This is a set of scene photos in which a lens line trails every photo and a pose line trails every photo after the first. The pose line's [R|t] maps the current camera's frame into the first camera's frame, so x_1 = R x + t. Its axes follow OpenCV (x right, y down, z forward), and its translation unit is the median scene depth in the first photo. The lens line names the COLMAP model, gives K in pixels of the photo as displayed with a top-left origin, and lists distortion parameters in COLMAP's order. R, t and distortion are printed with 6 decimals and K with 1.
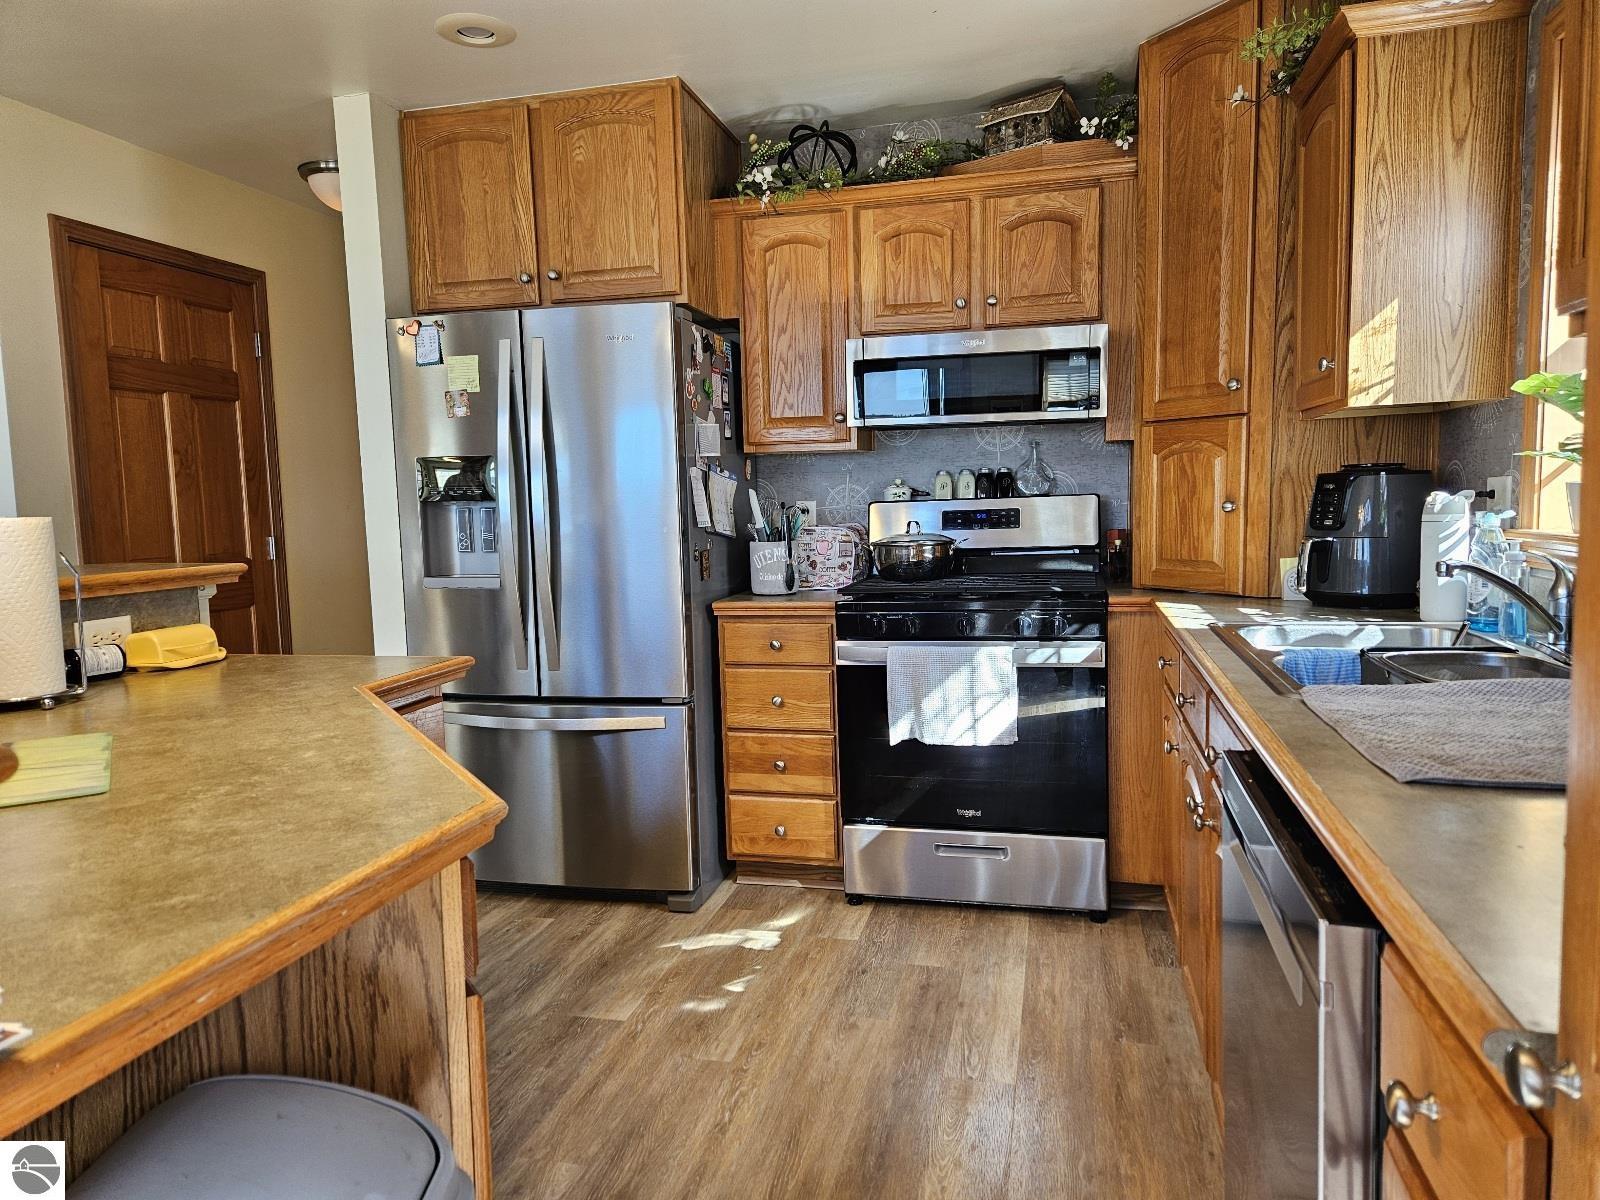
lens RADIAL K [[1076.7, 0, 800.0], [0, 1076.7, 600.0], [0, 0, 1]] dist [0.055324, -0.001832]
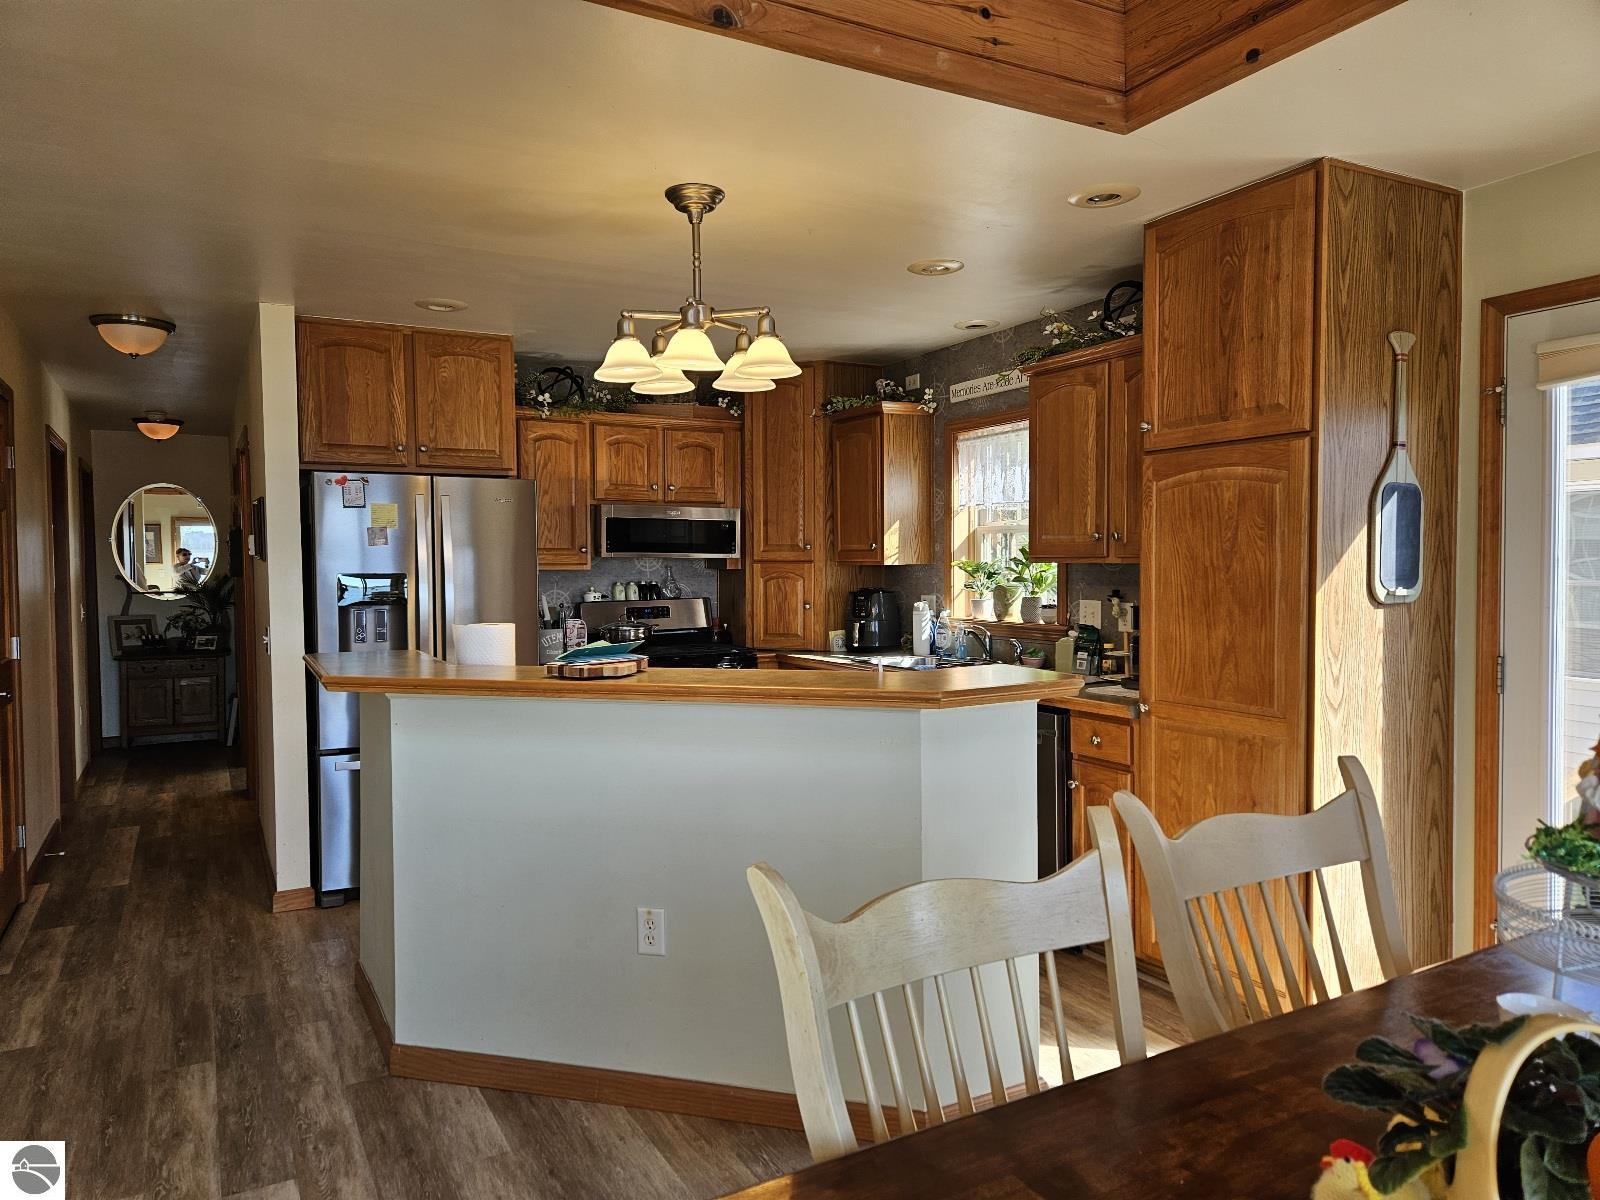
lens RADIAL K [[1064.9, 0, 800.0], [0, 1064.9, 600.0], [0, 0, 1]] dist [0.001110, -0.000076]
pose [[0.718564, -0.003064, 0.695454, -0.853259], [0.056411, 0.996952, -0.053893, 0.006590], [-0.693170, 0.077957, 0.716546, -0.347610]]
